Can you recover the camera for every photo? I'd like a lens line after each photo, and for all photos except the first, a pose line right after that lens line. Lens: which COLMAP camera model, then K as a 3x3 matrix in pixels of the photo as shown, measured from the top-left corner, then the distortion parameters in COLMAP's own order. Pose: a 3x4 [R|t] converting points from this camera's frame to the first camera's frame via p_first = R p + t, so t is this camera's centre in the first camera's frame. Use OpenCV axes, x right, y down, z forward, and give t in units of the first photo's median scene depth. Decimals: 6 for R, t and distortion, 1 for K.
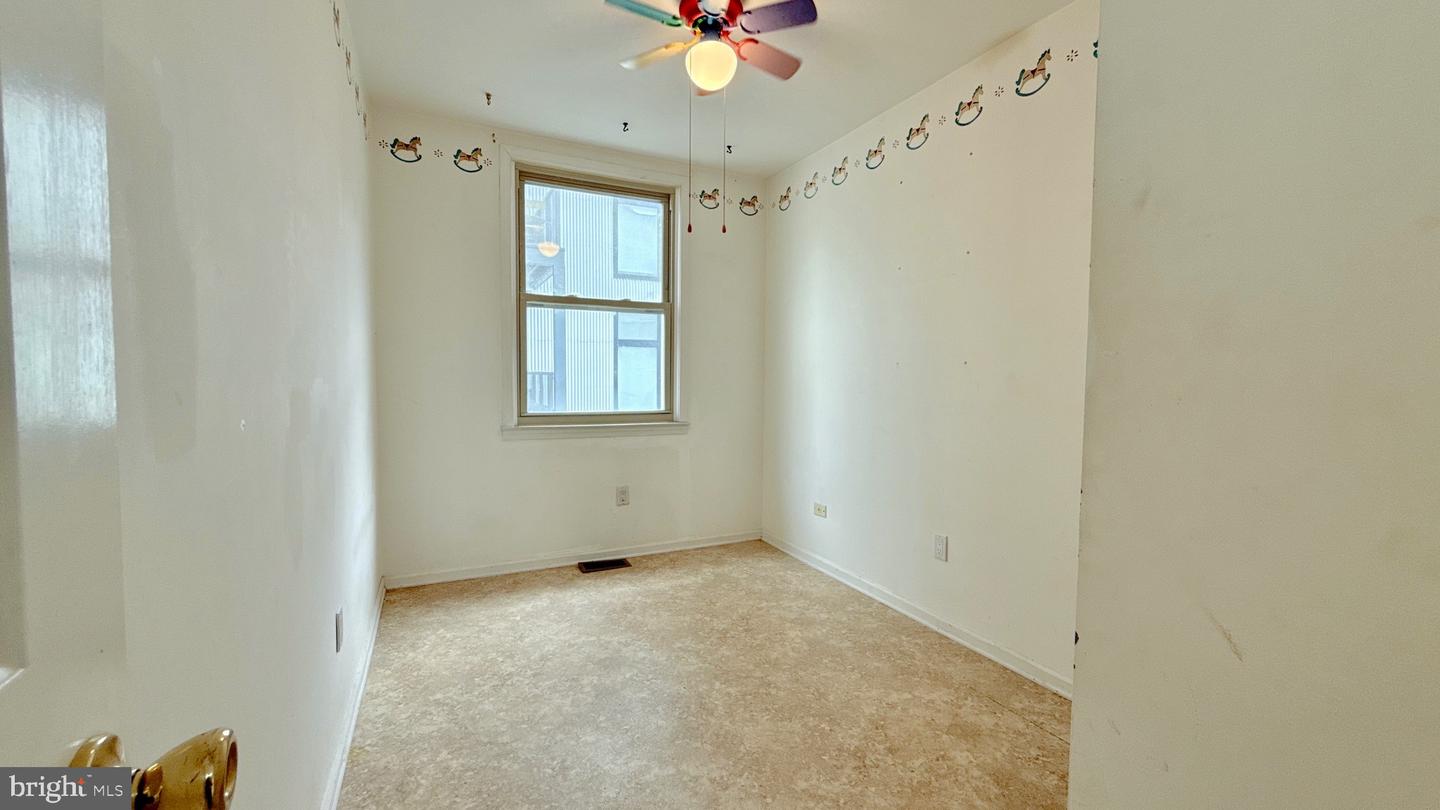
lens RADIAL K [[574.7, 0, 718.4], [0, 574.7, 404.1], [0, 0, 1]] dist [0.000947, 0.000195]
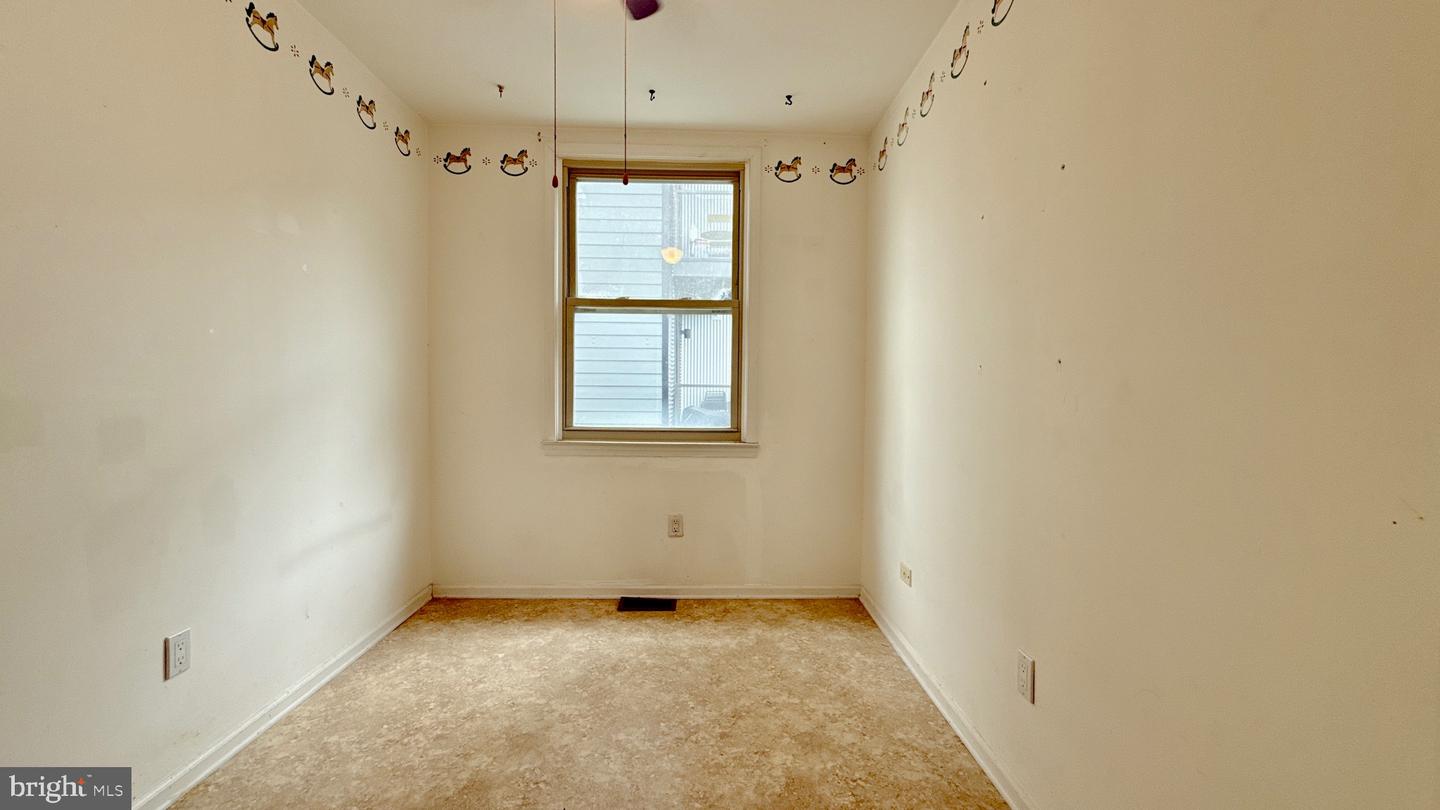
lens RADIAL K [[574.7, 0, 718.4], [0, 574.7, 404.1], [0, 0, 1]] dist [0.000947, 0.000195]
pose [[0.910143, 0.012831, -0.414096, 0.263598], [-0.023038, 0.999541, -0.019664, -0.008157], [0.413653, 0.027437, 0.910021, 0.253011]]
